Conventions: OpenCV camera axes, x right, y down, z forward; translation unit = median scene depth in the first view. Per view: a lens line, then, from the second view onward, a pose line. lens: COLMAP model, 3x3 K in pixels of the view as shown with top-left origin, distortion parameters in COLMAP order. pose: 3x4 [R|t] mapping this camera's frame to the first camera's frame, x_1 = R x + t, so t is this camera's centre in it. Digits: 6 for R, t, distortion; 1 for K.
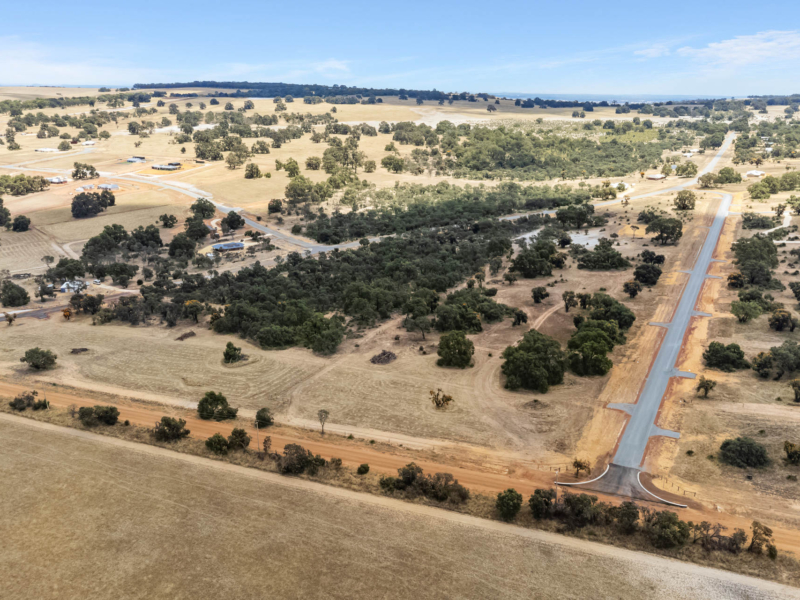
lens RADIAL K [[676.8, 0, 399.4], [0, 676.8, 300.2], [0, 0, 1]] dist [0.006164, 0.020019]
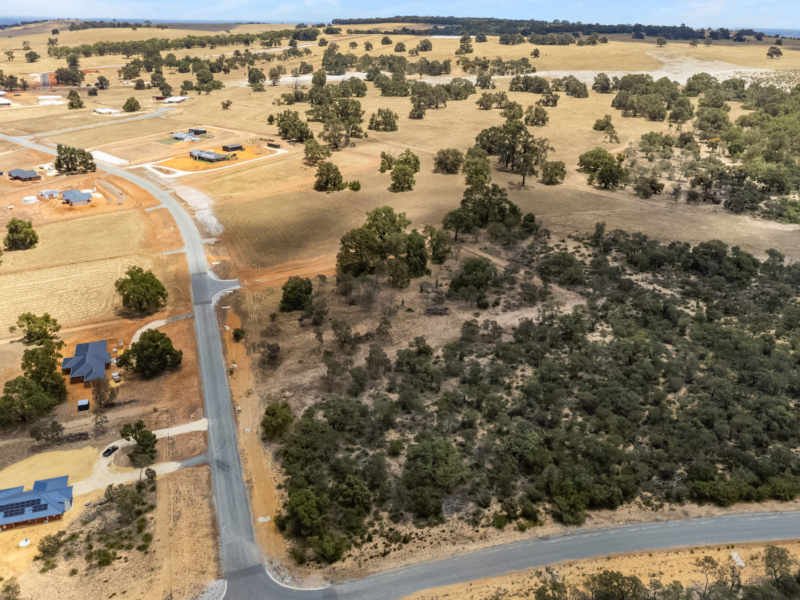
lens RADIAL K [[676.8, 0, 399.0], [0, 676.8, 300.0], [0, 0, 1]] dist [0.006164, 0.020019]
pose [[0.951846, 0.115237, -0.284095, 0.001648], [-0.091546, 0.991225, 0.095351, -0.091472], [0.292590, -0.064751, 0.954043, 0.301572]]
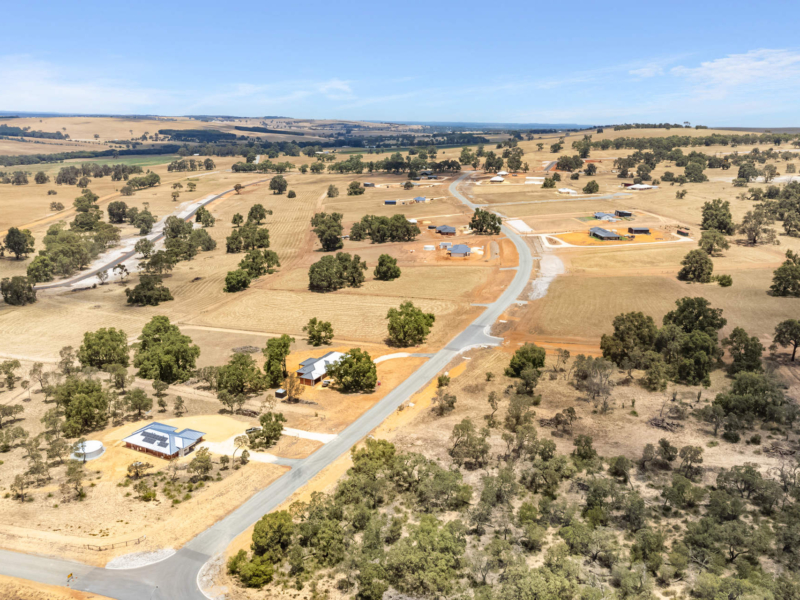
lens RADIAL K [[676.8, 0, 400.3], [0, 676.8, 299.8], [0, 0, 1]] dist [0.006164, 0.020019]
pose [[0.471855, 0.223389, -0.852907, 0.056946], [-0.276087, 0.956155, 0.097691, -0.096366], [0.837335, 0.189380, 0.512841, 0.361154]]
